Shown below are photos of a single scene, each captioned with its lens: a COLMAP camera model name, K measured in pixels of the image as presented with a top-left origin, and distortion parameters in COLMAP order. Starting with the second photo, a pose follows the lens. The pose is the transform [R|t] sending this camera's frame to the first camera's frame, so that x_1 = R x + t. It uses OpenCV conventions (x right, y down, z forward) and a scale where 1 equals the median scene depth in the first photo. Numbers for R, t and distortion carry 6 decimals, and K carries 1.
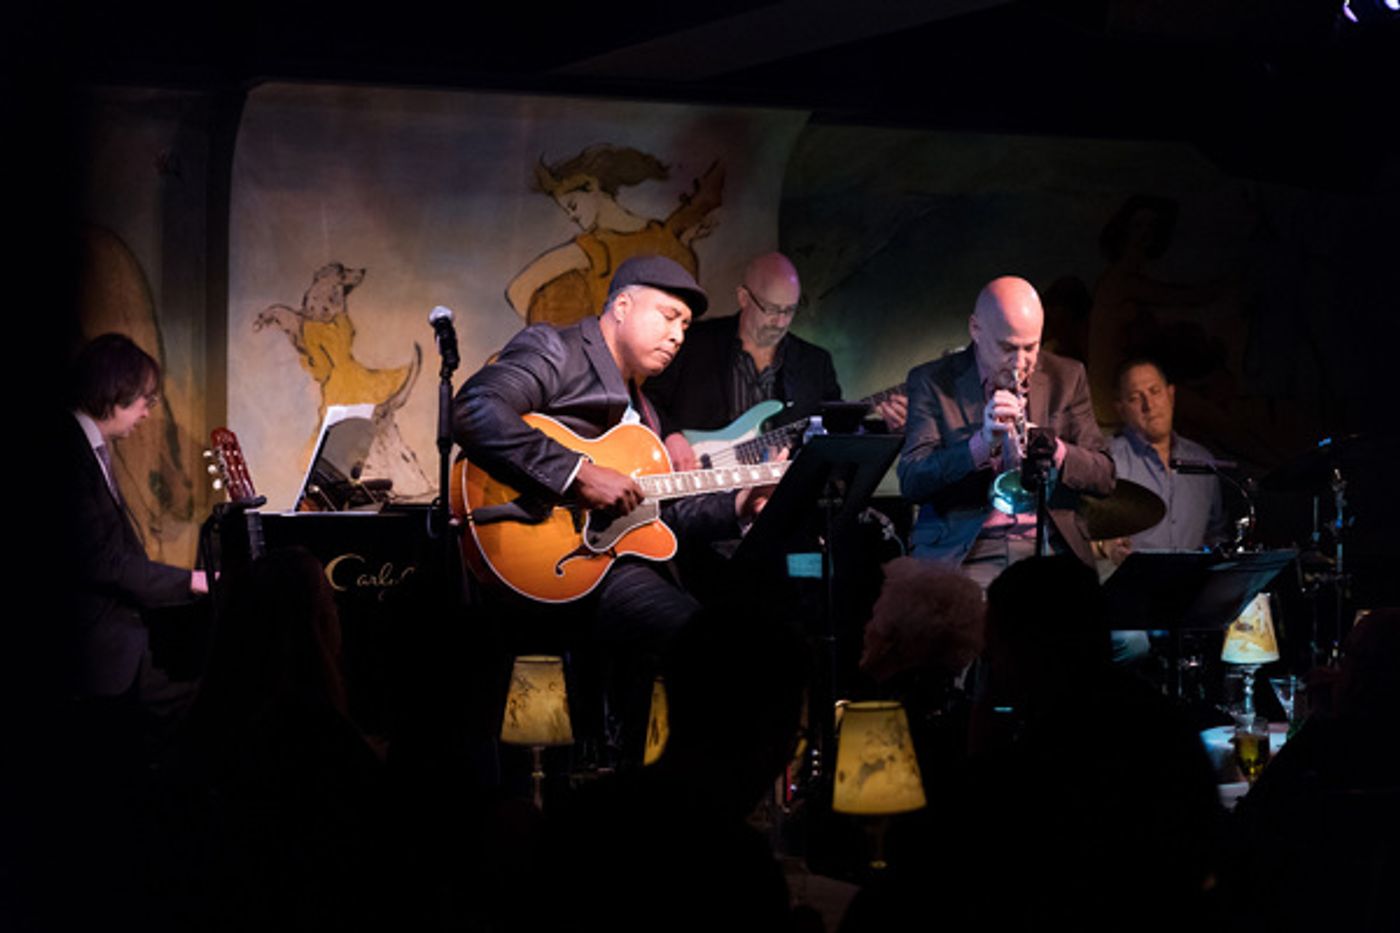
lens RADIAL K [[2736.1, 0, 700.0], [0, 2736.1, 466.5], [0, 0, 1]] dist [0.004538, -0.244950]
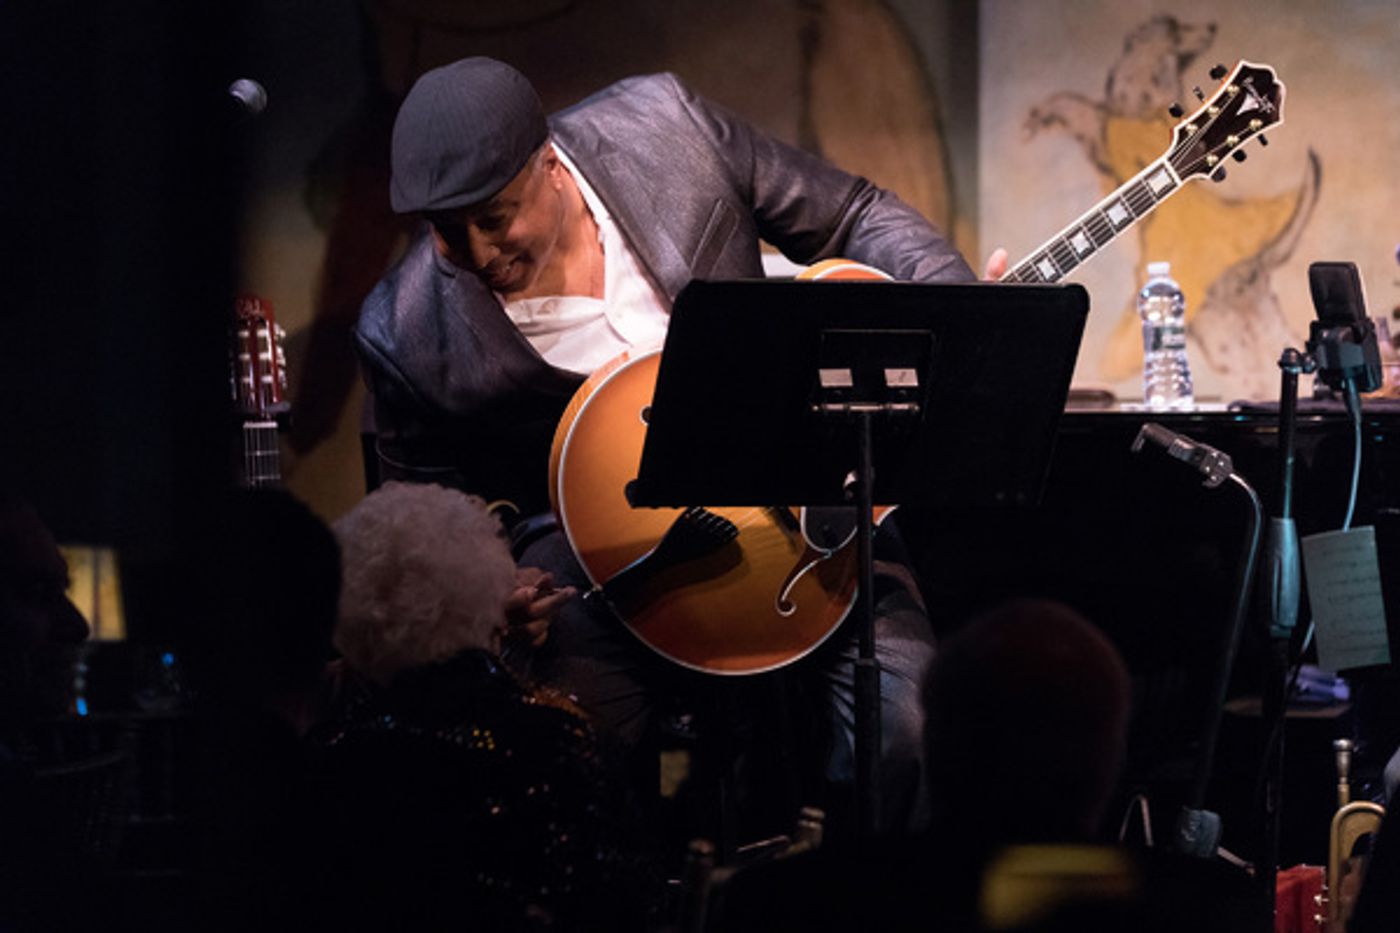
lens RADIAL K [[4470.2, 0, 700.0], [0, 4470.2, 466.5], [0, 0, 1]] dist [-0.047732, -2.283147]
pose [[0.684657, 0.012567, -0.728757, 0.481756], [-0.004566, 0.999906, 0.012953, 0.008886], [0.728851, -0.005541, 0.684650, 0.278154]]
